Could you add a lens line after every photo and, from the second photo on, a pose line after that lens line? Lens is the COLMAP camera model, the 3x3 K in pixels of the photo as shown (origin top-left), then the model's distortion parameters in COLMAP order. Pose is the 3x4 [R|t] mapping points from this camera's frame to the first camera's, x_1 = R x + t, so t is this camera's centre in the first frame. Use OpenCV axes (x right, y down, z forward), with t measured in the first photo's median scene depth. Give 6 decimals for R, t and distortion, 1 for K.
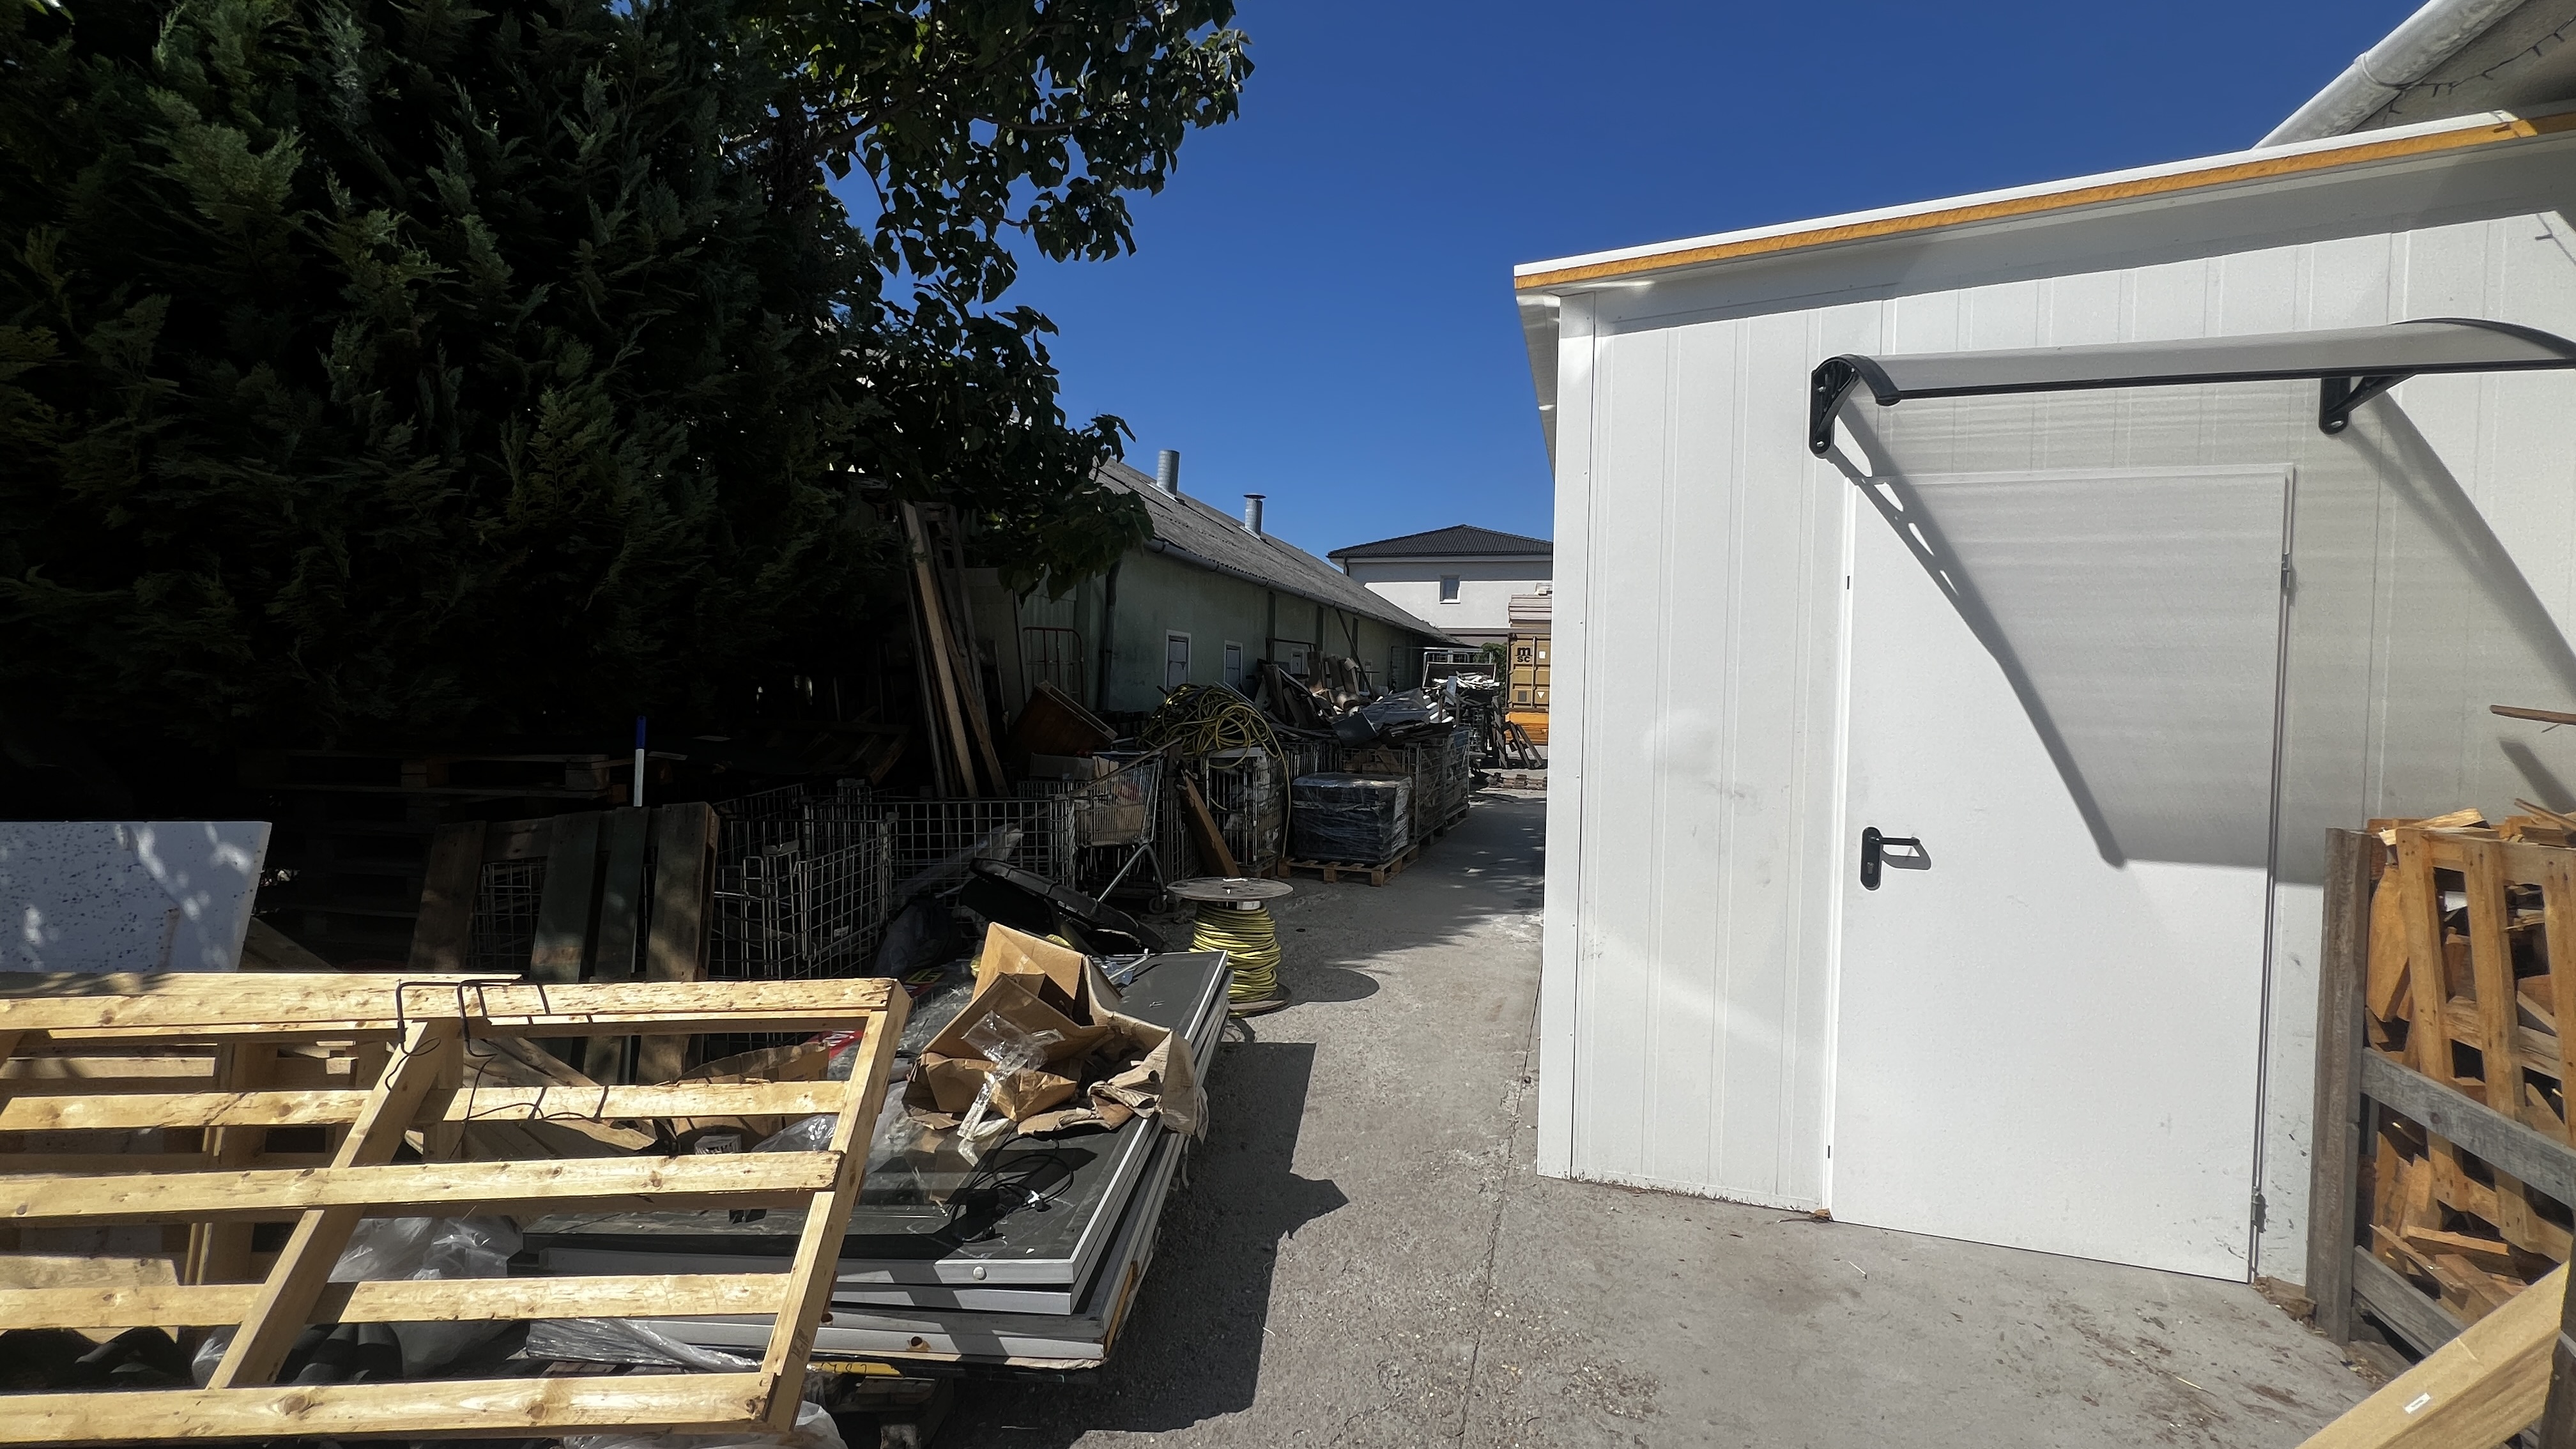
lens RADIAL K [[1035.6, 0, 1292.0], [0, 1035.6, 724.0], [0, 0, 1]] dist [0.000431, 0.000027]
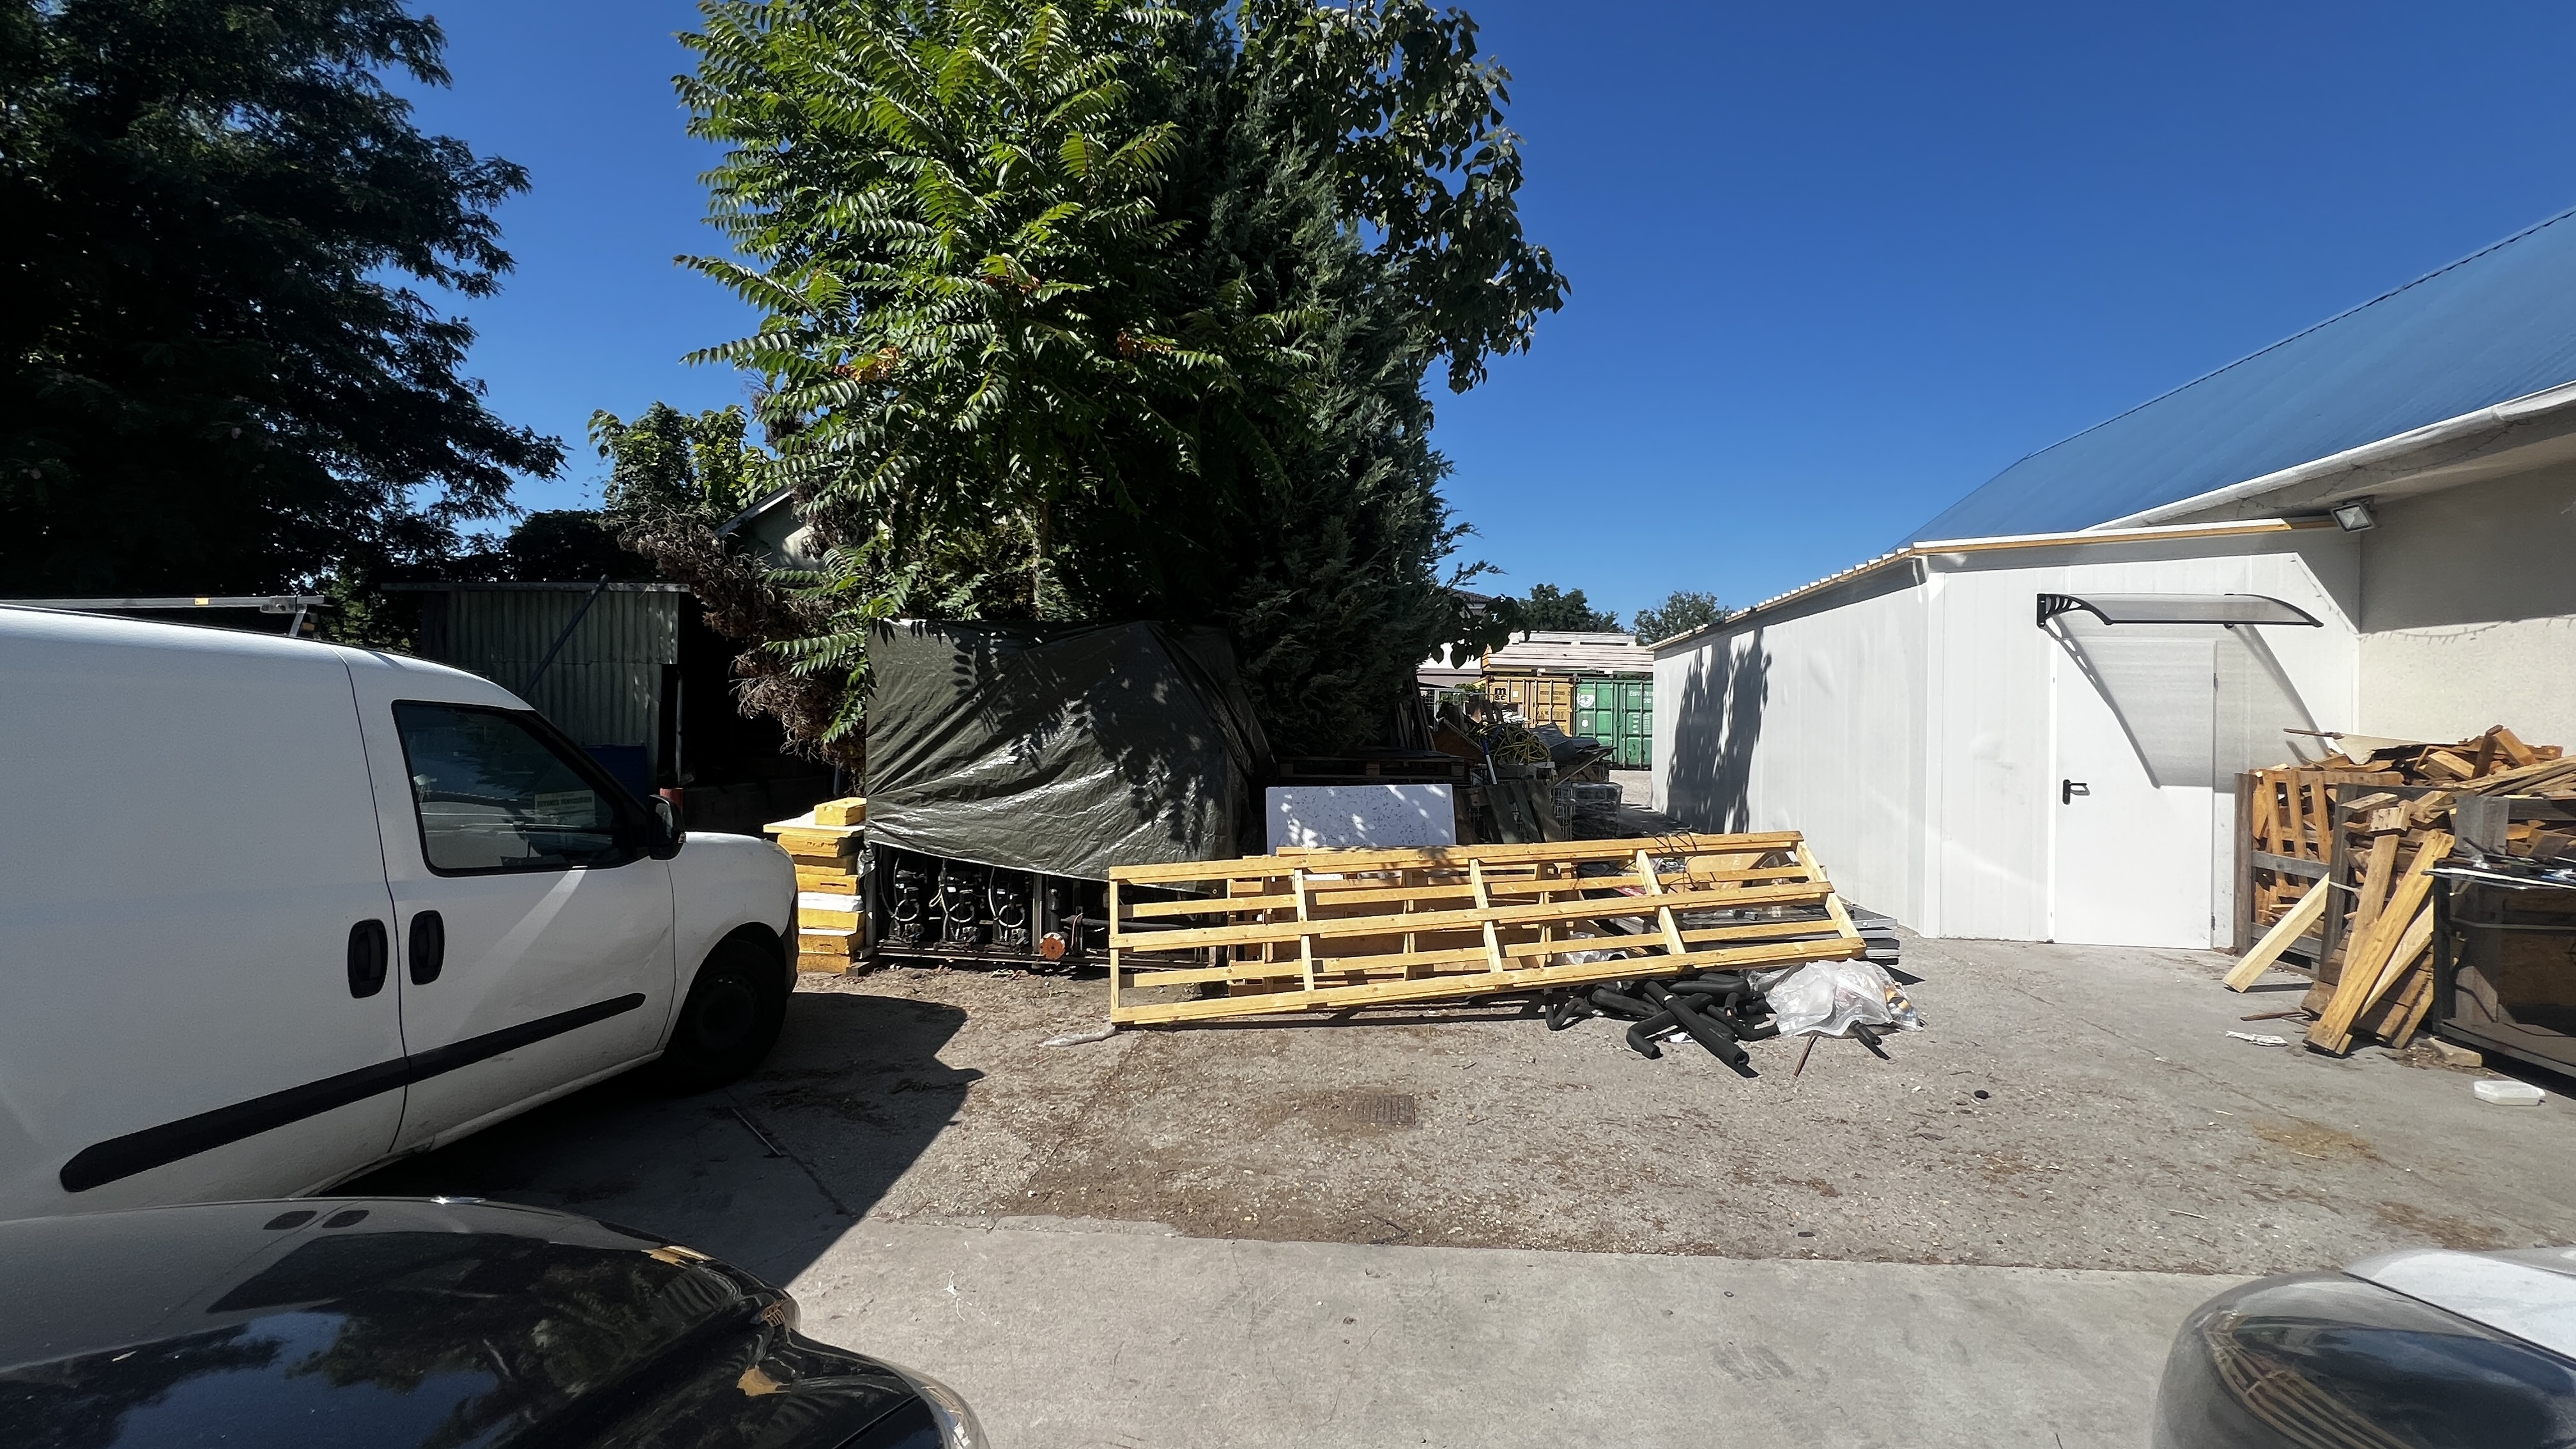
lens RADIAL K [[1035.6, 0, 1283.4], [0, 1035.6, 726.3], [0, 0, 1]] dist [0.000431, 0.000027]
pose [[0.989162, -0.007690, 0.146629, -1.680878], [0.012208, 0.999477, -0.029935, 0.025357], [-0.146322, 0.031400, 0.988739, -1.195510]]
